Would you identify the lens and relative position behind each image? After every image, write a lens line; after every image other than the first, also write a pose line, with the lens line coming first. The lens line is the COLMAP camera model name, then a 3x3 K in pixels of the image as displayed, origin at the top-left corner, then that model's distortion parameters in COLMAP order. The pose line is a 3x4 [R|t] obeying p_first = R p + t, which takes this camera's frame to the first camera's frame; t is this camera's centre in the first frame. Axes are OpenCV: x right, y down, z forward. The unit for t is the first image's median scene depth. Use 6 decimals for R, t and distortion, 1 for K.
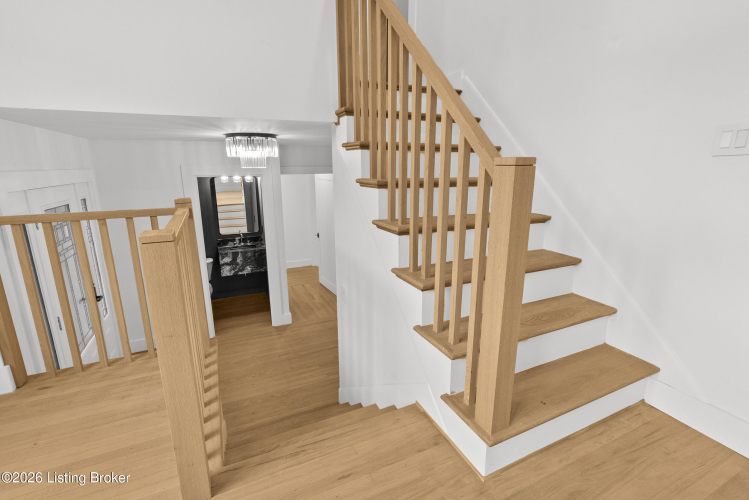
lens RADIAL K [[344.9, 0, 375.9], [0, 344.9, 248.7], [0, 0, 1]] dist [0.001246, -0.000085]
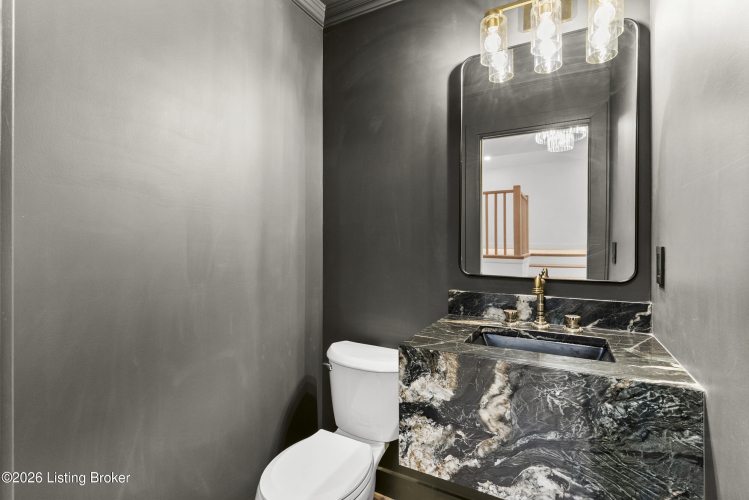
lens RADIAL K [[344.9, 0, 375.9], [0, 344.9, 246.7], [0, 0, 1]] dist [0.001246, -0.000085]
pose [[0.606089, 0.015979, -0.795236, -0.289404], [-0.190763, 0.973538, -0.125828, -0.015101], [0.772183, 0.227964, 0.593099, 0.818227]]
